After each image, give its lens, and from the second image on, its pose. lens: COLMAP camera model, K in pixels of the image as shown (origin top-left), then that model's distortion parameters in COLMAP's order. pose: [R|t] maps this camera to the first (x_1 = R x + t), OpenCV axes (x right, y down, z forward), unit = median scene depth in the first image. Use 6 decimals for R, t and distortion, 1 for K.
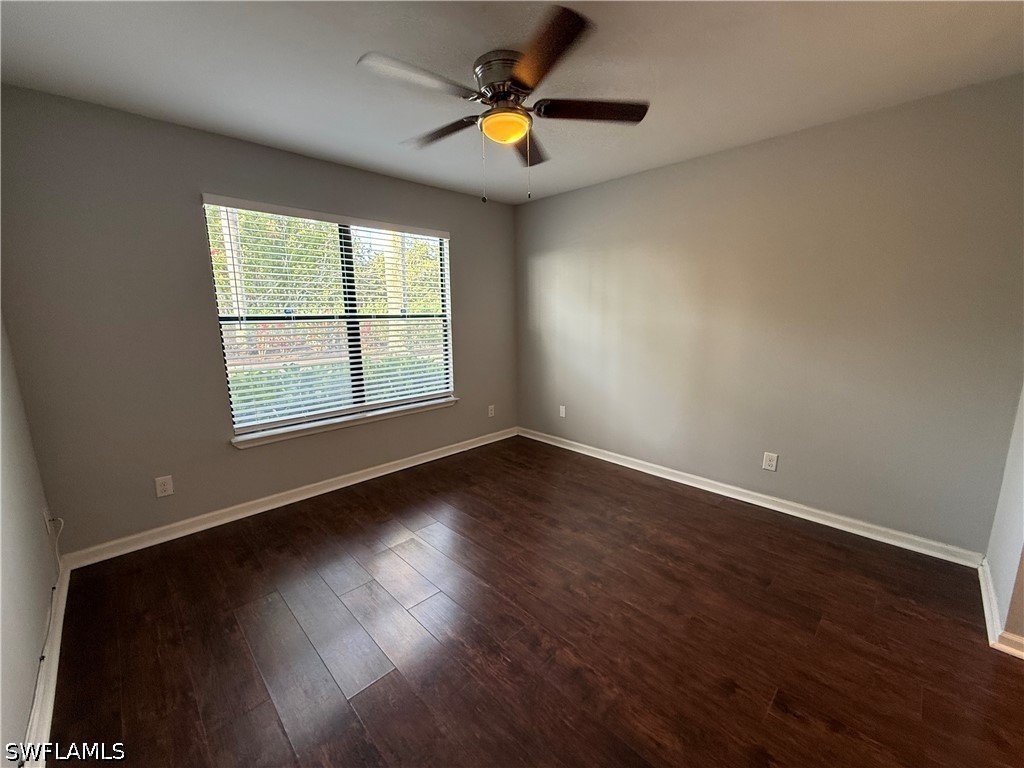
lens RADIAL K [[414.3, 0, 513.3], [0, 414.3, 388.7], [0, 0, 1]] dist [0.061384, -0.000010]
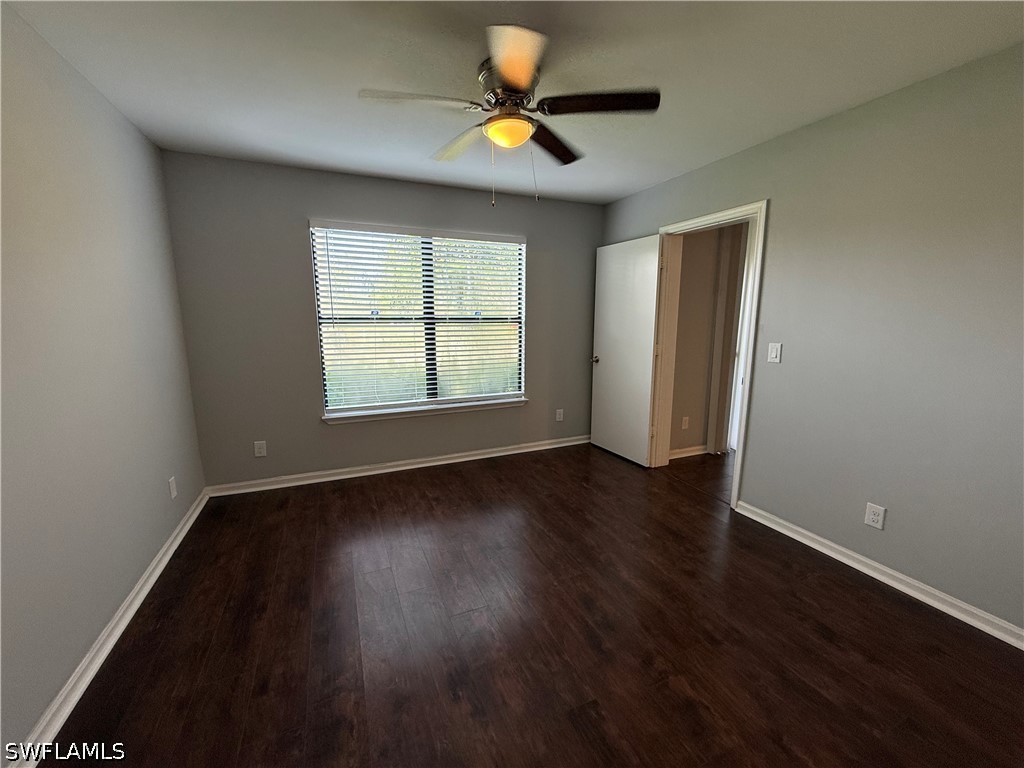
lens RADIAL K [[404.8, 0, 513.5], [0, 404.8, 380.1], [0, 0, 1]] dist [0.006920, 0.000075]
pose [[0.937600, 0.066312, -0.341335, 0.189383], [-0.073083, 0.997301, -0.007001, -0.015978], [0.339950, 0.031510, 0.939916, 0.068845]]
